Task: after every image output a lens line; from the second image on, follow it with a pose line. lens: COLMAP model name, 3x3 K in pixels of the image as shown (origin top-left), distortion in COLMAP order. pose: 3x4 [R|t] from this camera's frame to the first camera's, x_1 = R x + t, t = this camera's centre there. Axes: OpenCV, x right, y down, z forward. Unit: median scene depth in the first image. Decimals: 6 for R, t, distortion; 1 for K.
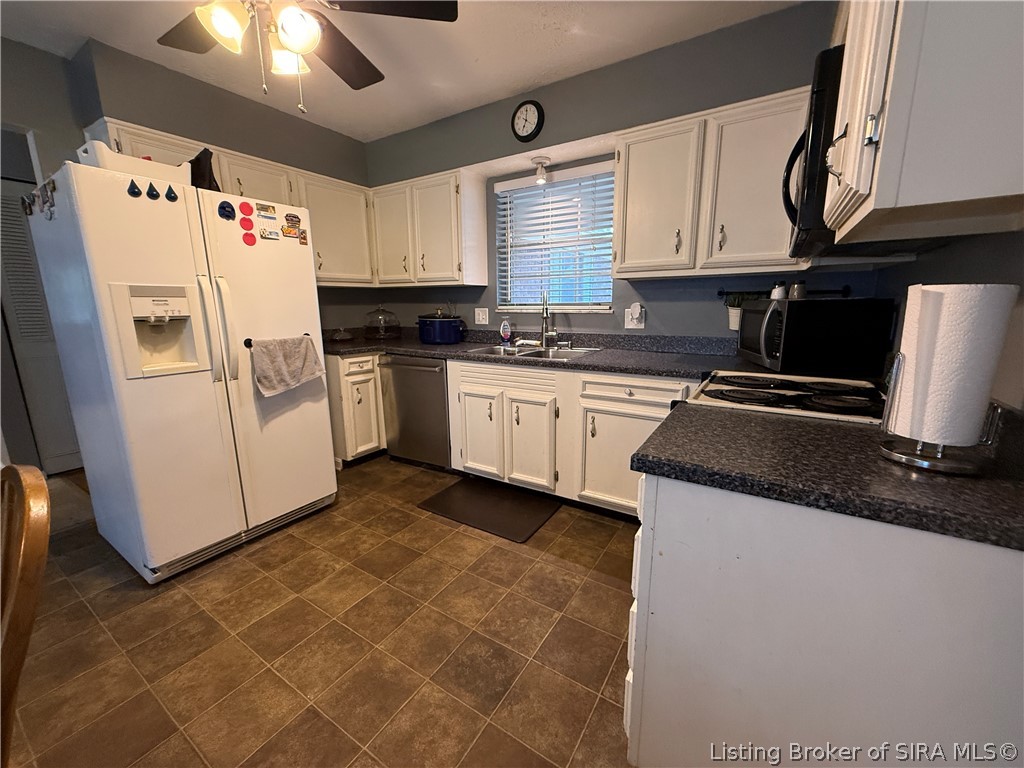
lens RADIAL K [[406.7, 0, 510.2], [0, 406.7, 385.0], [0, 0, 1]] dist [-0.000725, 0.000291]
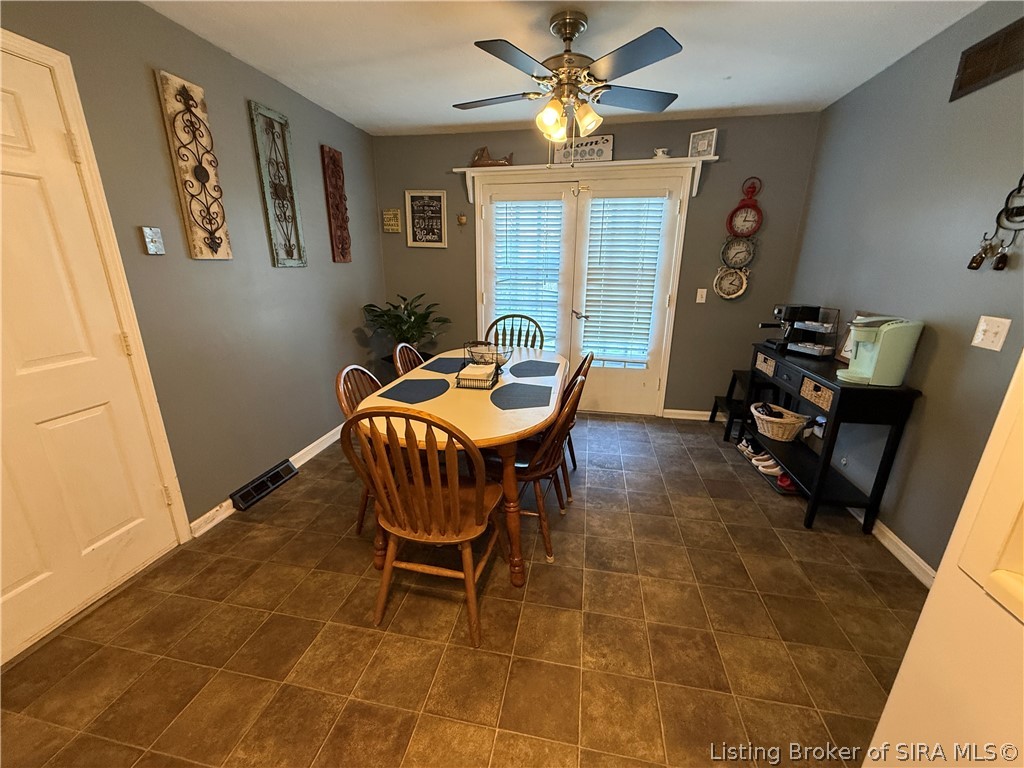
lens RADIAL K [[406.7, 0, 510.2], [0, 406.7, 385.0], [0, 0, 1]] dist [-0.000725, 0.000291]
pose [[-0.928979, 0.110610, -0.353219, -0.318205], [-0.069754, 0.884886, 0.460555, -0.240635], [0.363500, 0.452484, -0.814325, 0.822541]]
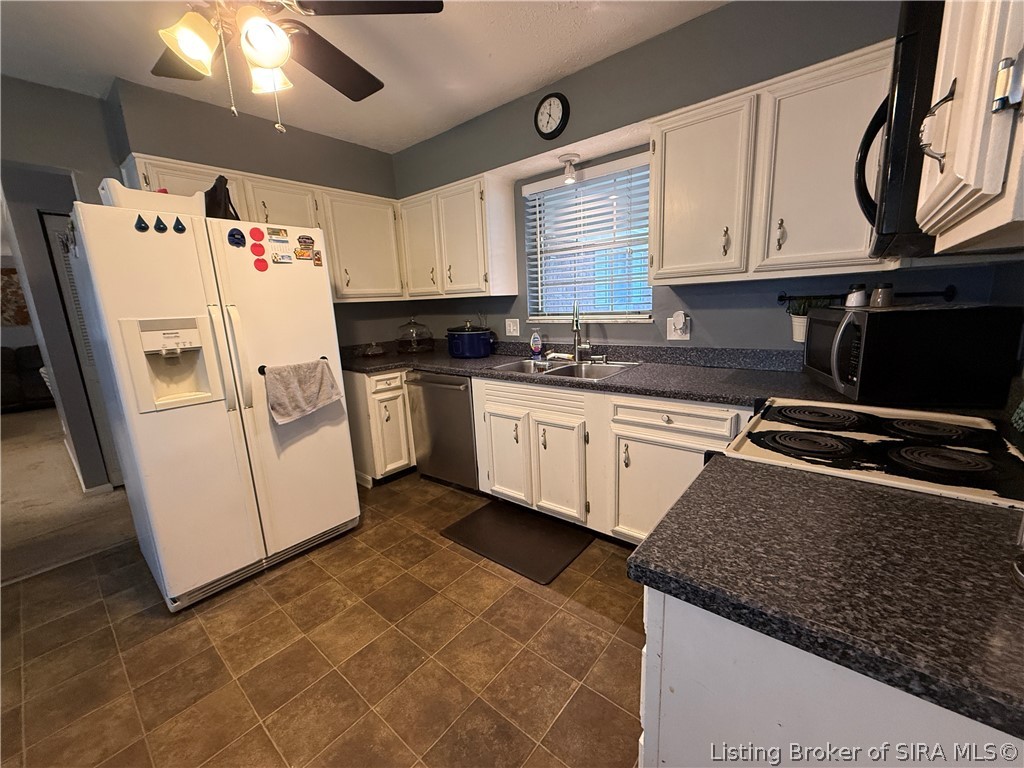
lens RADIAL K [[406.7, 0, 510.2], [0, 406.7, 385.0], [0, 0, 1]] dist [-0.000725, 0.000291]
pose [[0.991066, -0.009421, -0.133038, 0.075147], [0.010076, 0.999940, 0.004251, -0.060082], [0.132990, -0.005554, 0.991102, 0.094791]]
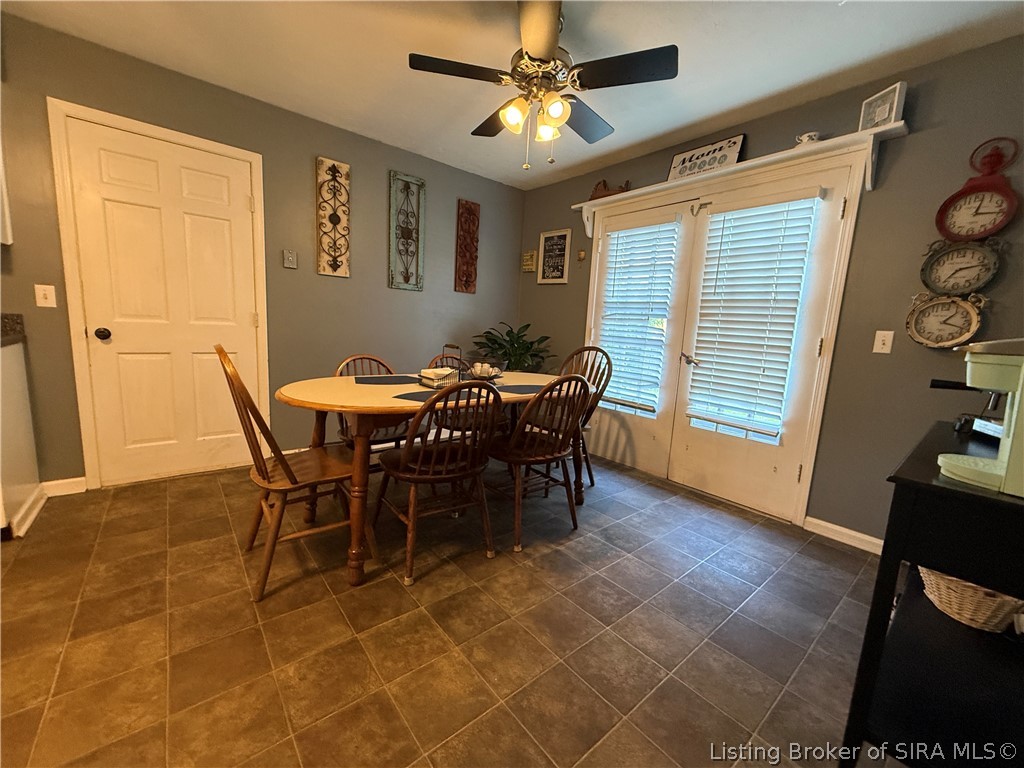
lens RADIAL K [[406.7, 0, 510.2], [0, 406.7, 385.0], [0, 0, 1]] dist [-0.000725, 0.000291]
pose [[-0.951379, -0.088288, 0.295099, -1.079705], [0.013193, 0.945483, 0.325404, -0.096035], [-0.307740, 0.313476, -0.898348, 0.820136]]
